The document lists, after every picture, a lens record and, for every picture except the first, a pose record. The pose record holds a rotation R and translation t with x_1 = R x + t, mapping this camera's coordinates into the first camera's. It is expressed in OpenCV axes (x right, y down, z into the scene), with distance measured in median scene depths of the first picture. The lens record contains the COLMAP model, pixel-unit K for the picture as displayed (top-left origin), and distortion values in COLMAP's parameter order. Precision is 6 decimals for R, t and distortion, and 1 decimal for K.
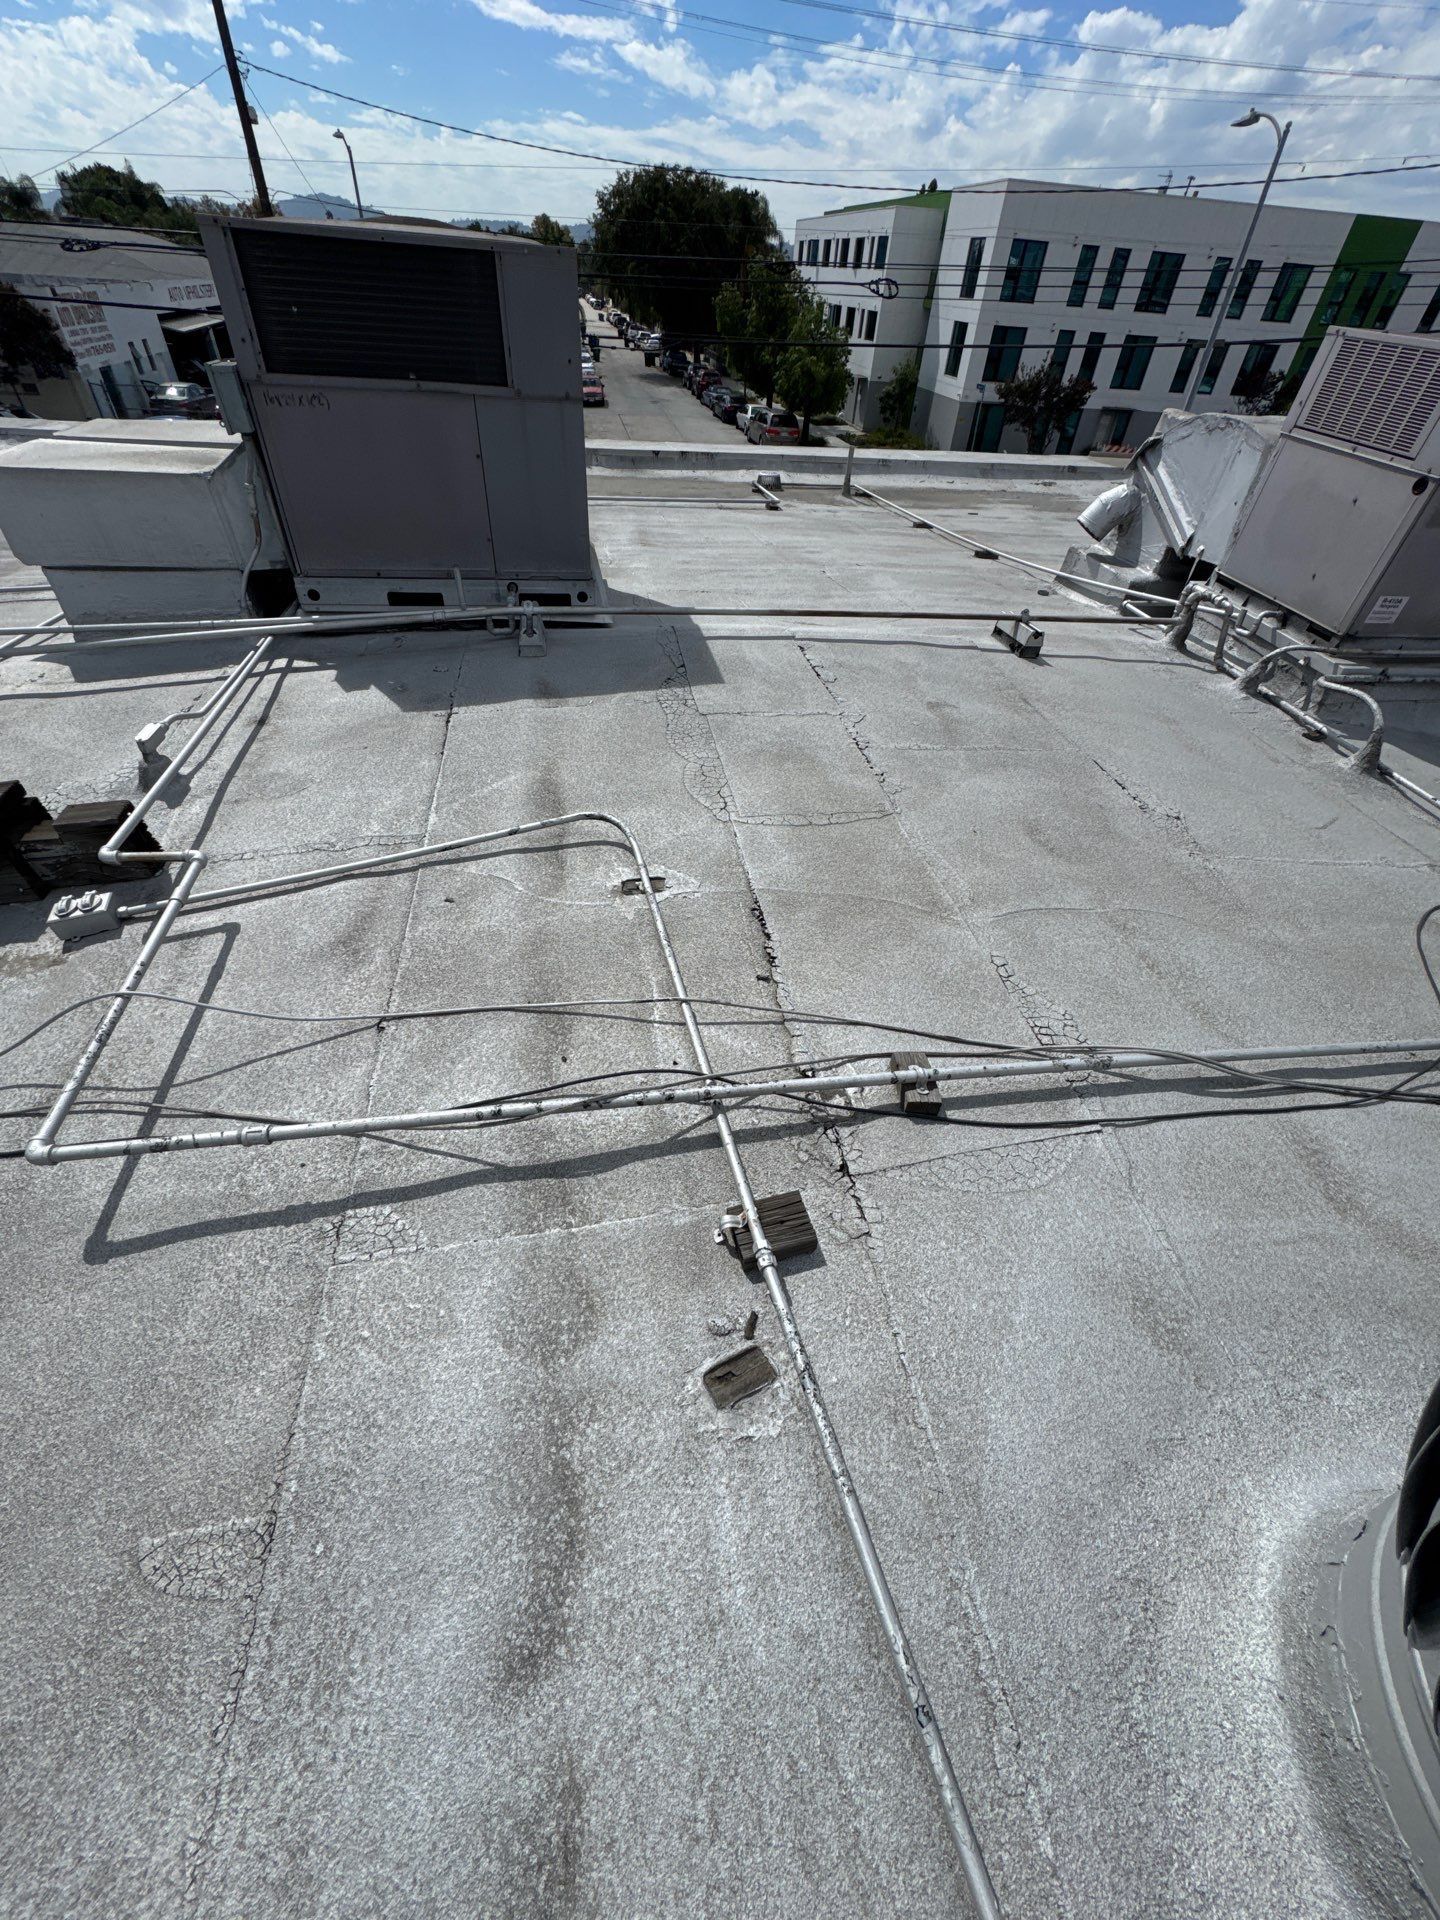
lens RADIAL K [[763.4, 0, 721.7], [0, 763.4, 952.7], [0, 0, 1]] dist [-0.001891, 0.000048]
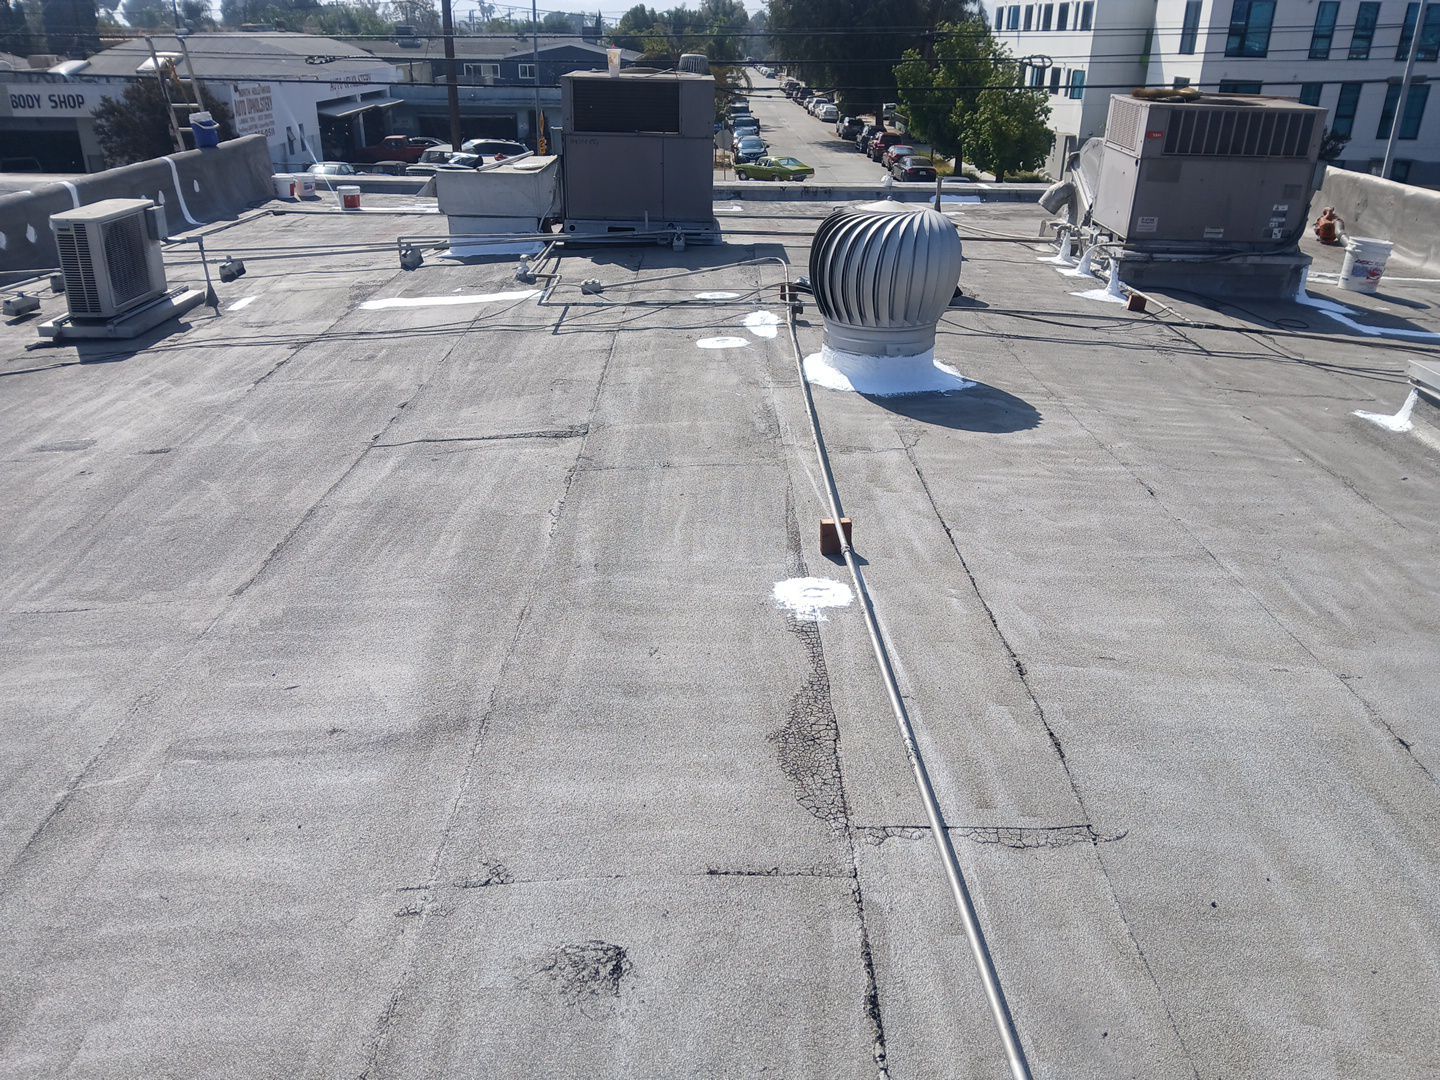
lens RADIAL K [[1148.8, 0, 720.0], [0, 1148.8, 540.0], [0, 0, 1]] dist [-0.012959, -0.007455]
pose [[0.985354, 0.028437, -0.168136, 0.365929], [-0.079024, 0.949881, -0.302458, 1.186467], [0.151108, 0.311315, 0.938216, -1.496293]]
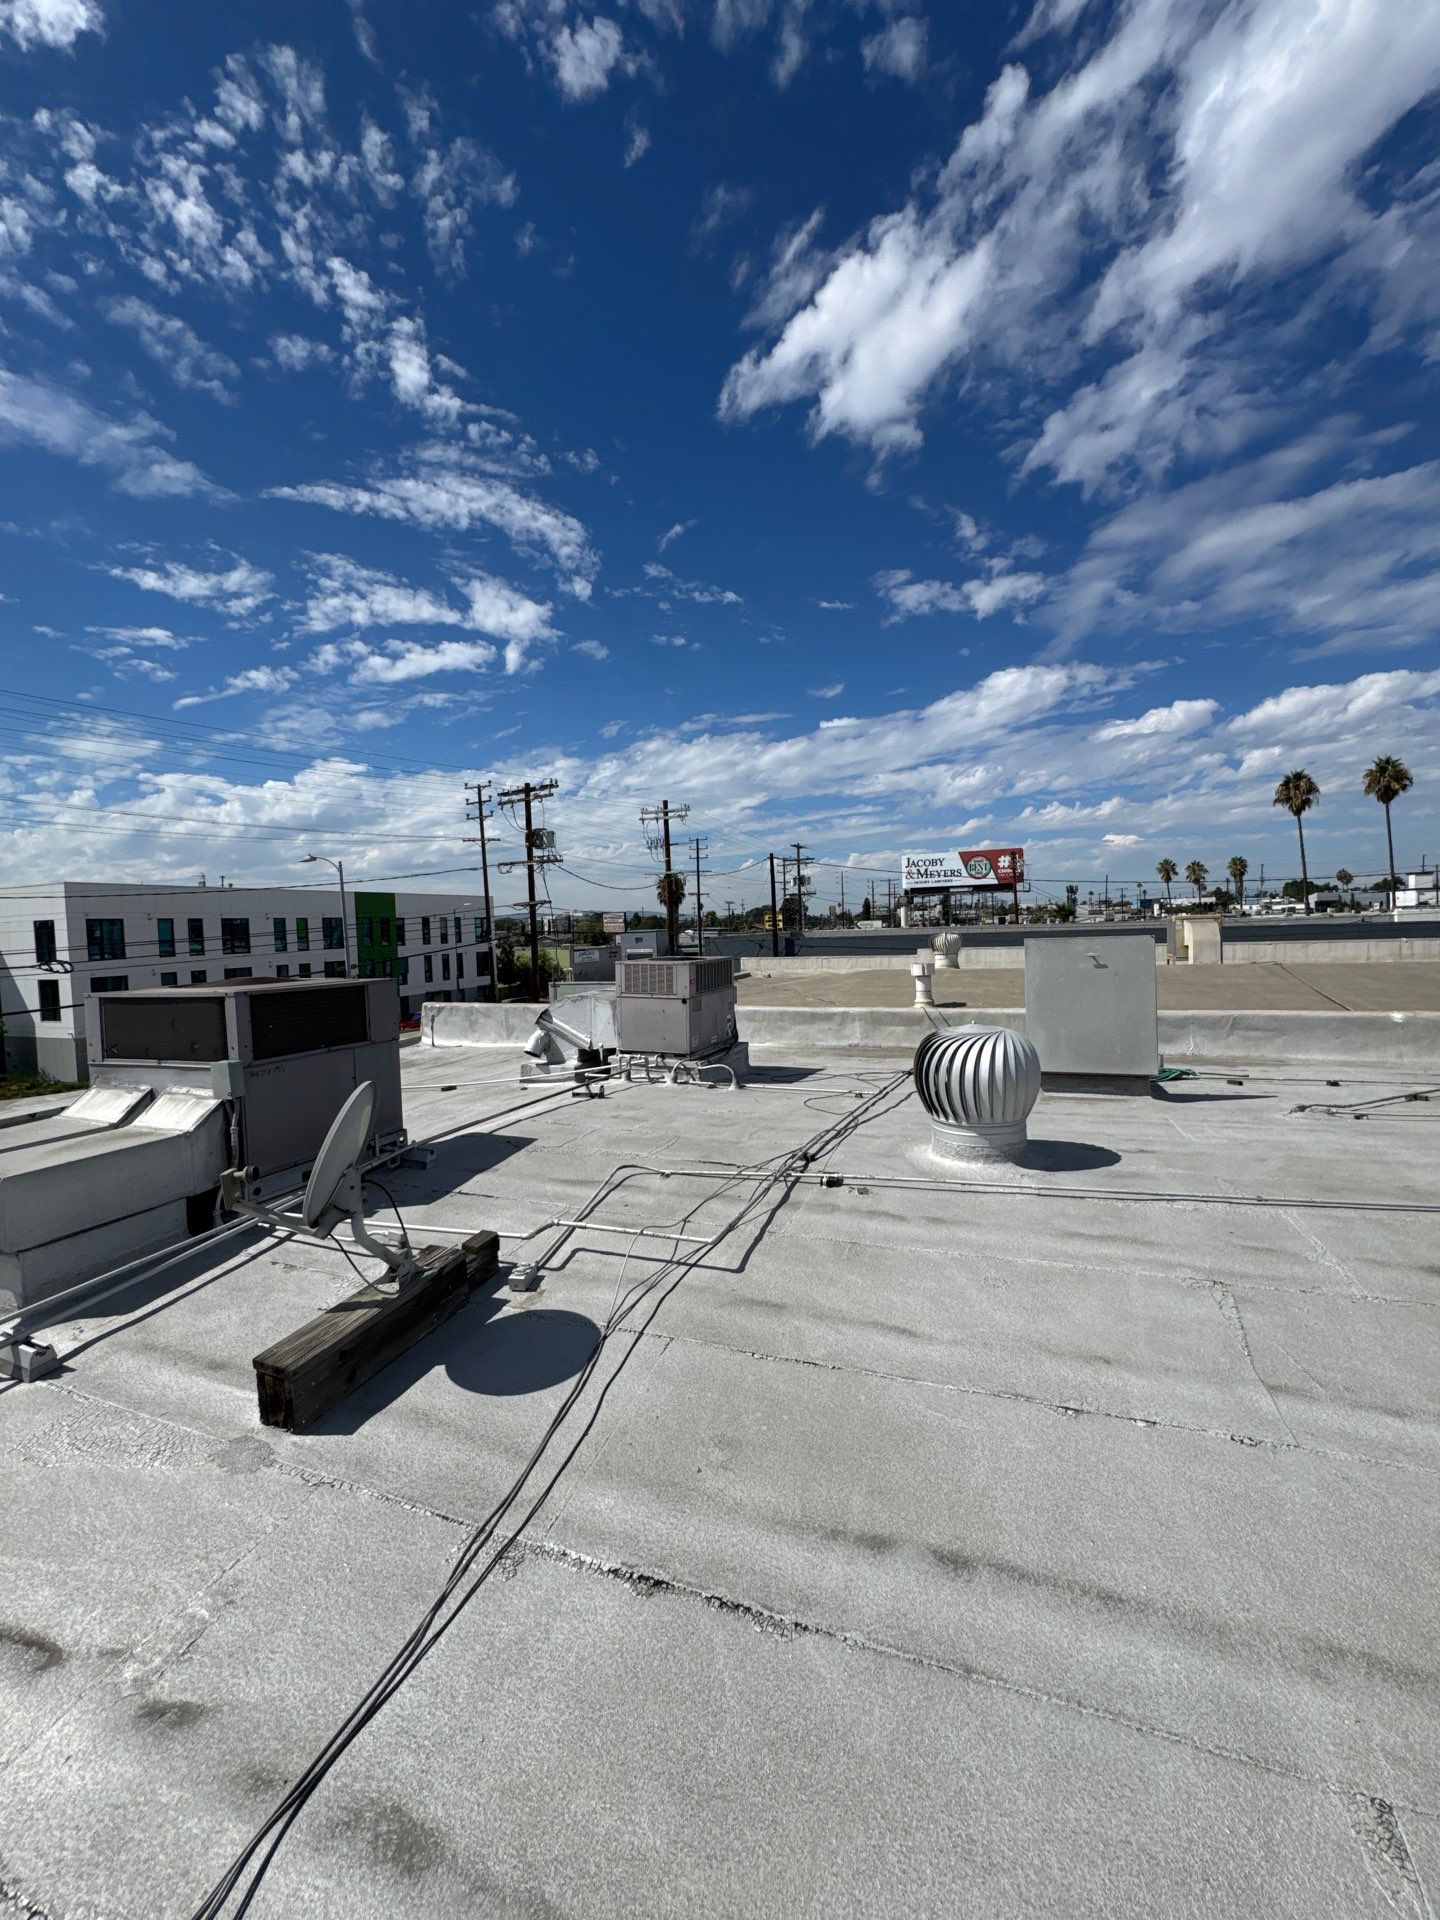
lens RADIAL K [[786.9, 0, 709.2], [0, 786.9, 964.2], [0, 0, 1]] dist [0.002537, -0.000145]
pose [[0.522357, -0.114787, 0.844966, -1.298746], [0.614235, 0.737980, -0.279466, 0.124437], [-0.591489, 0.664988, 0.455995, -0.400484]]
